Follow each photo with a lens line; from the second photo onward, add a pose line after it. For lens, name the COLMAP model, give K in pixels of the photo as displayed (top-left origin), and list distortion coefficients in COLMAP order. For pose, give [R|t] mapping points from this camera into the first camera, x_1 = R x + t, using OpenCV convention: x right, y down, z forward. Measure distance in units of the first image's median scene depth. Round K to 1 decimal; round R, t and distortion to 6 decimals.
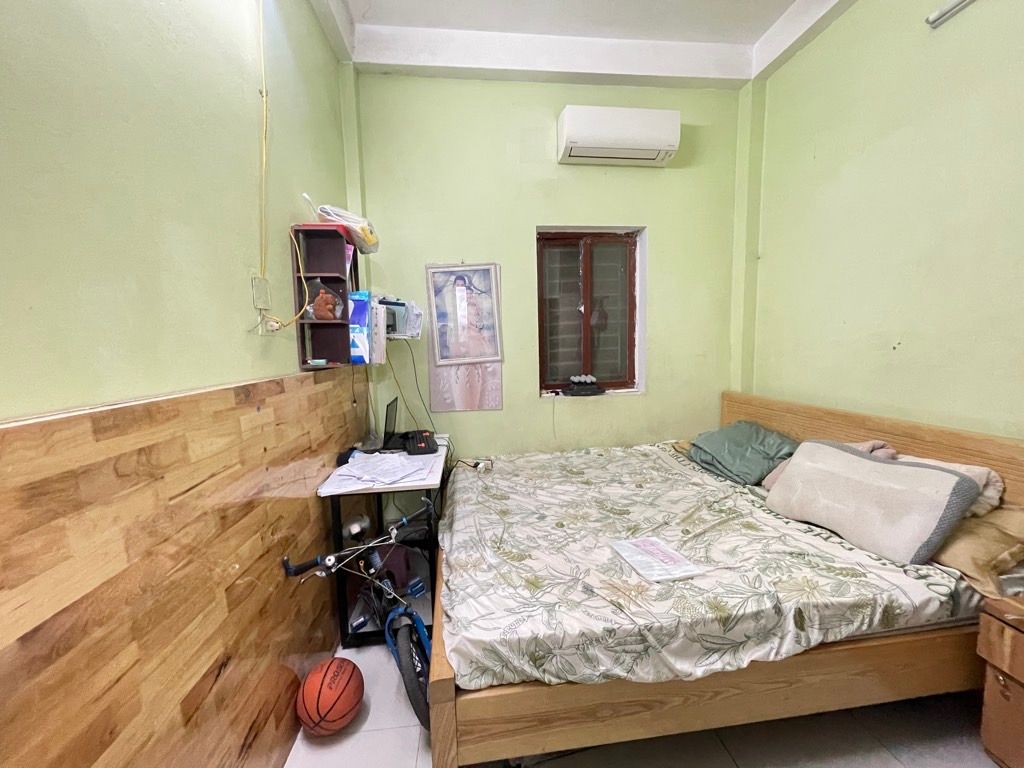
lens RADIAL K [[413.5, 0, 512.0], [0, 413.5, 384.0], [0, 0, 1]] dist [-0.004278, 0.000540]
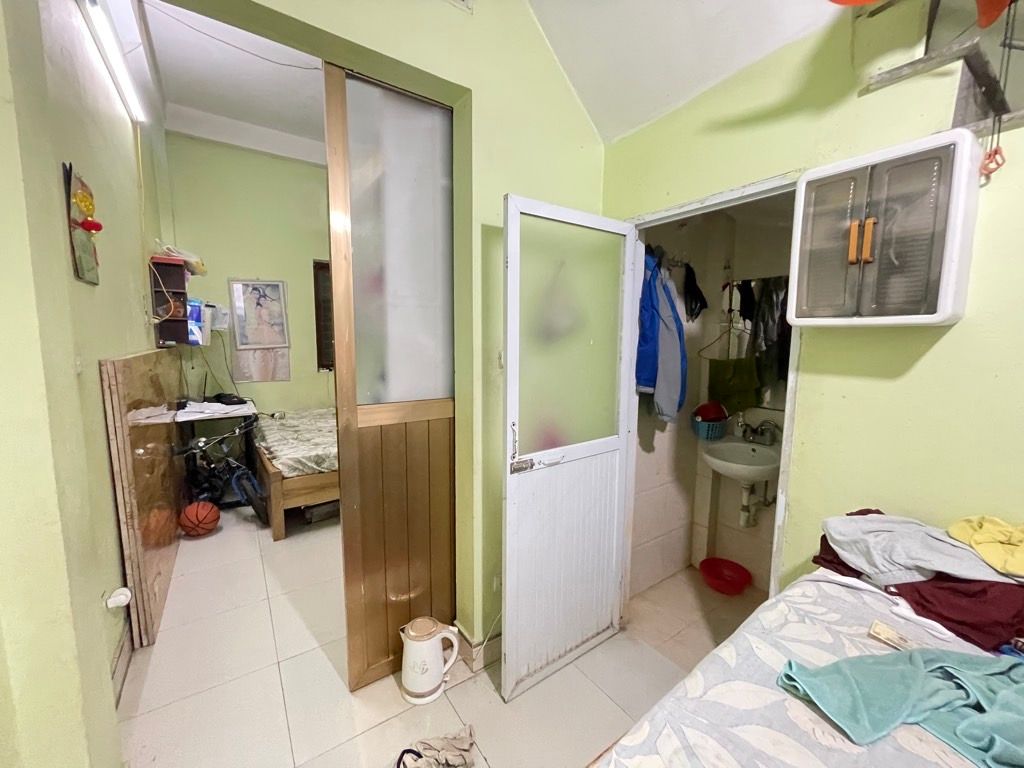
lens RADIAL K [[413.5, 0, 512.0], [0, 413.5, 384.0], [0, 0, 1]] dist [-0.004278, 0.000540]
pose [[0.874990, -0.019750, 0.483738, -0.062079], [0.014050, 0.999783, 0.015404, 0.089725], [-0.483937, -0.006681, 0.875077, -0.951877]]
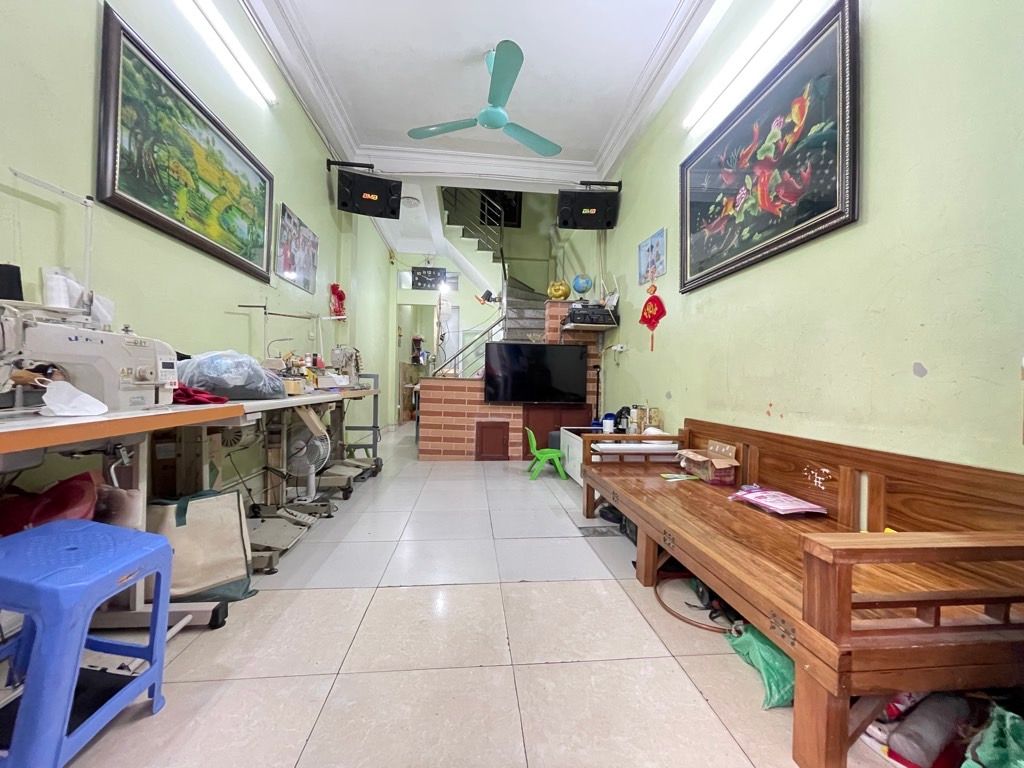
lens RADIAL K [[413.5, 0, 512.0], [0, 413.5, 384.0], [0, 0, 1]] dist [-0.004278, 0.000540]
pose [[0.999169, 0.040138, -0.007156, 0.830329], [-0.040630, 0.994832, -0.093056, 0.637745], [0.003384, 0.093269, 0.995635, -4.111698]]
